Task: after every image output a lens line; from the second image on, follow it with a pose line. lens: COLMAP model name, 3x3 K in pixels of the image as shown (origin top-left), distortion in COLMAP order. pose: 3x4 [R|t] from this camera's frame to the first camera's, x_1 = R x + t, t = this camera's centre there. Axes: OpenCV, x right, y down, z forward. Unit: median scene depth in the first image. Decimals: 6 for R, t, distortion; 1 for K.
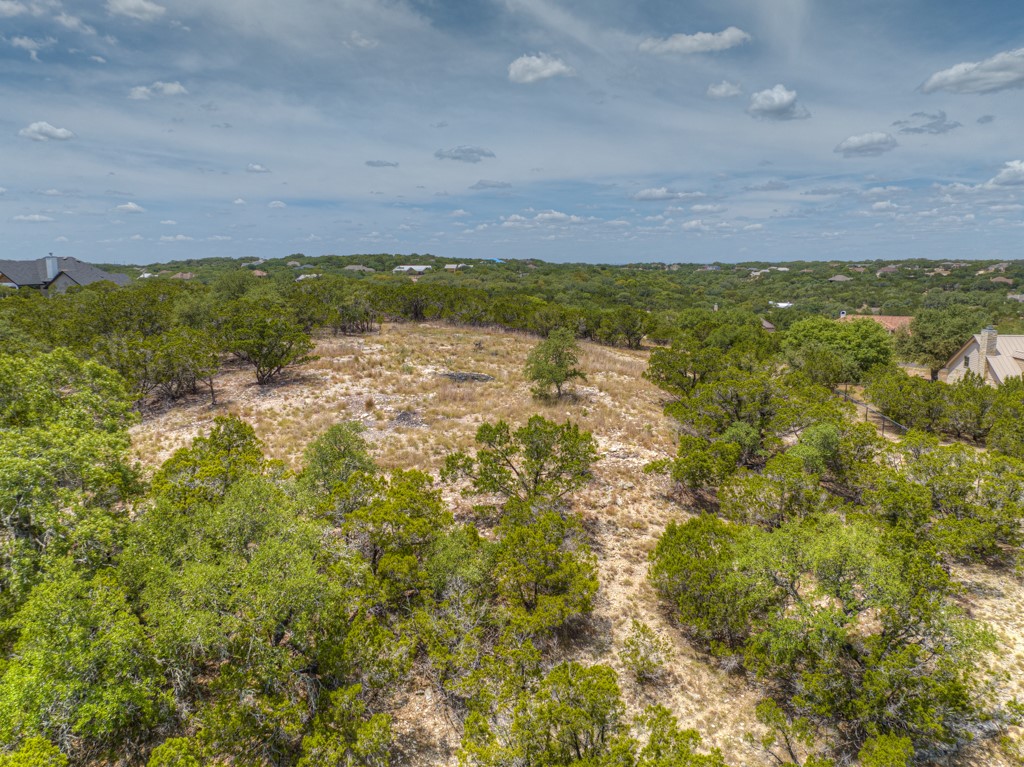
lens RADIAL K [[721.4, 0, 513.3], [0, 721.4, 383.1], [0, 0, 1]] dist [-0.046536, 0.017395]
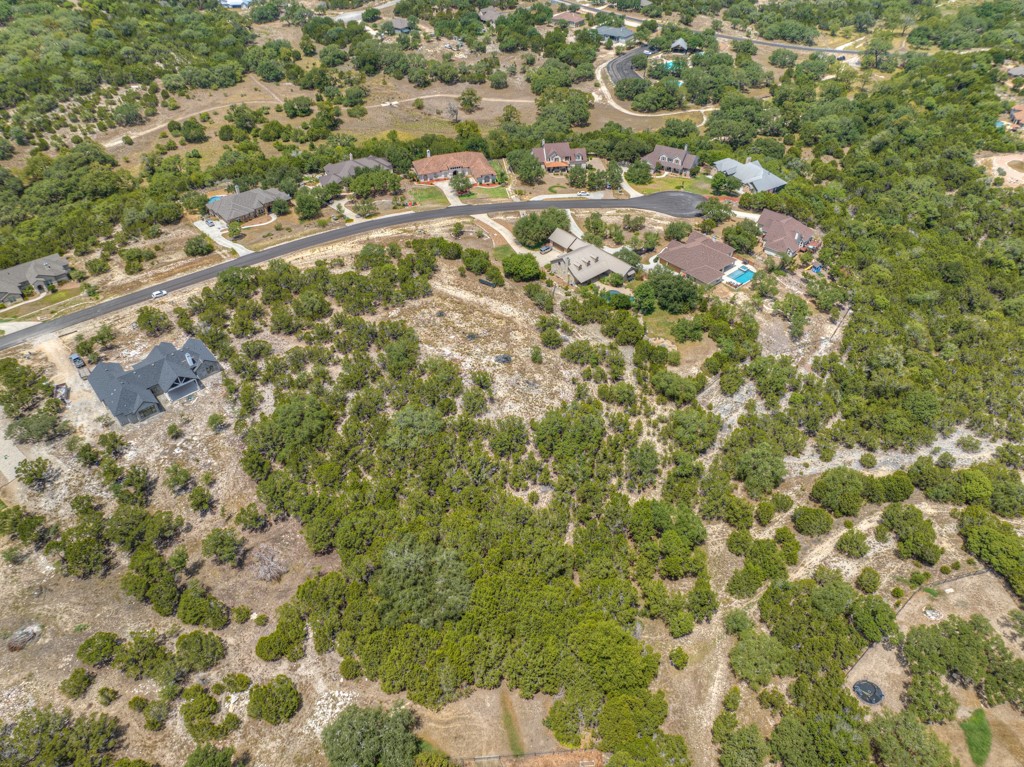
lens RADIAL K [[721.4, 0, 512.5], [0, 721.4, 380.7], [0, 0, 1]] dist [-0.046536, 0.017395]
pose [[0.682846, -0.475059, 0.555014, -0.157112], [0.117245, 0.821121, 0.558582, -0.145090], [-0.721093, -0.316353, 0.616397, -0.101921]]
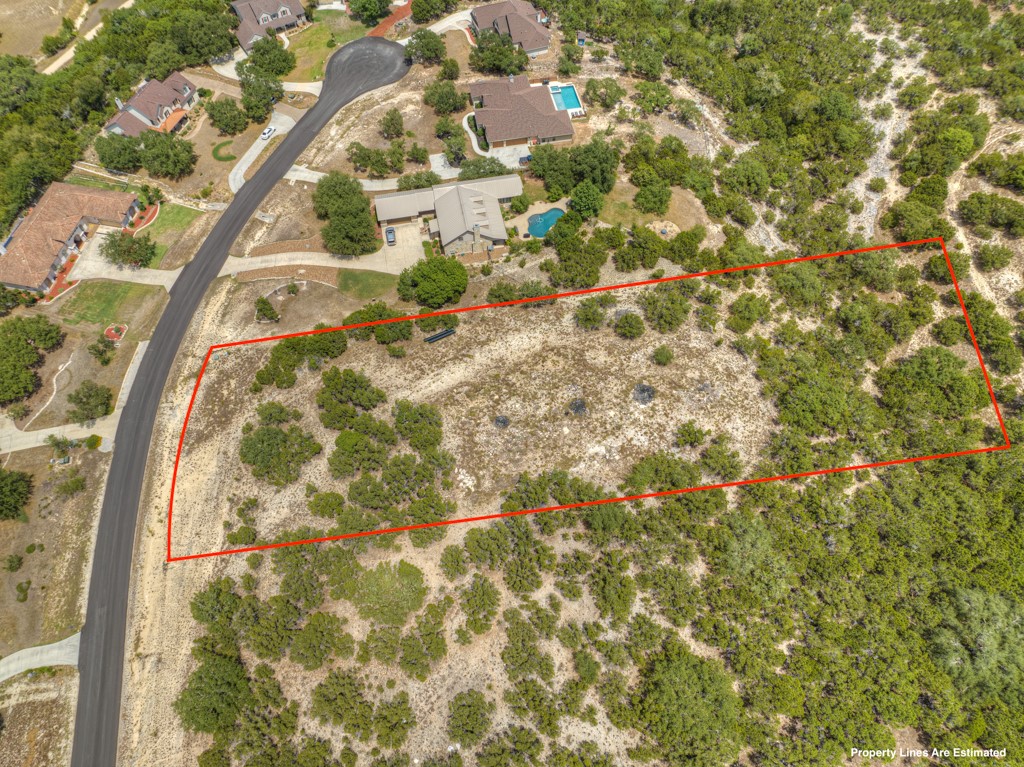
lens RADIAL K [[721.4, 0, 510.8], [0, 721.4, 383.8], [0, 0, 1]] dist [-0.046536, 0.017395]
pose [[-0.311024, -0.824711, 0.472352, -0.083666], [0.148216, 0.448832, 0.881239, -0.178974], [-0.938774, 0.344096, -0.017363, 0.106755]]
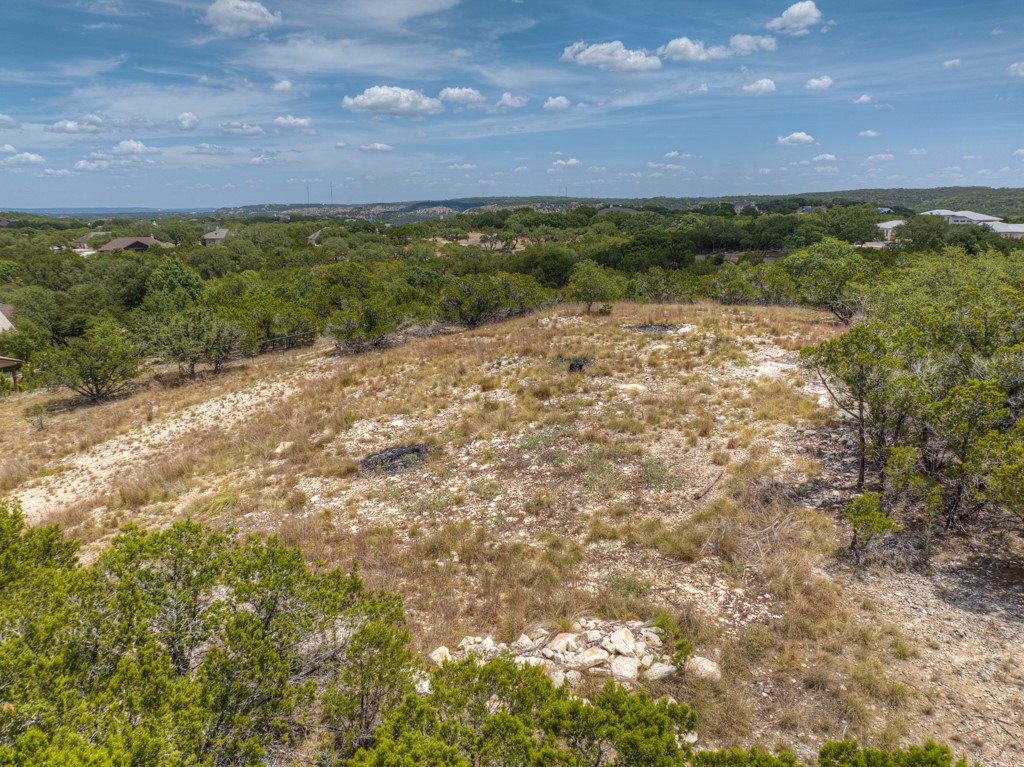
lens RADIAL K [[721.4, 0, 512.9], [0, 721.4, 383.7], [0, 0, 1]] dist [-0.046536, 0.017395]
pose [[-0.922292, -0.089976, 0.375875, -0.019125], [0.067012, 0.920567, 0.384793, -0.022953], [-0.380640, 0.380080, -0.843002, 0.135579]]
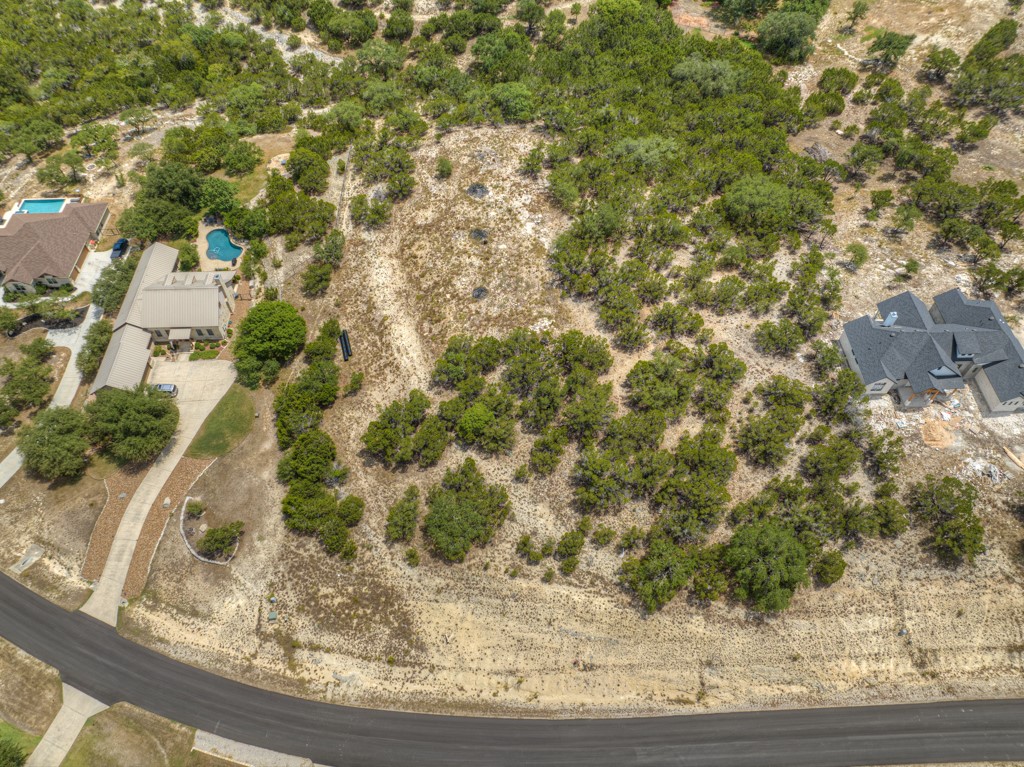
lens RADIAL K [[721.4, 0, 513.3], [0, 721.4, 380.3], [0, 0, 1]] dist [-0.046536, 0.017395]
pose [[-0.989172, 0.117759, -0.087583, 0.009271], [-0.024552, 0.455589, 0.889852, -0.158797], [0.144690, 0.882367, -0.447765, 0.211563]]
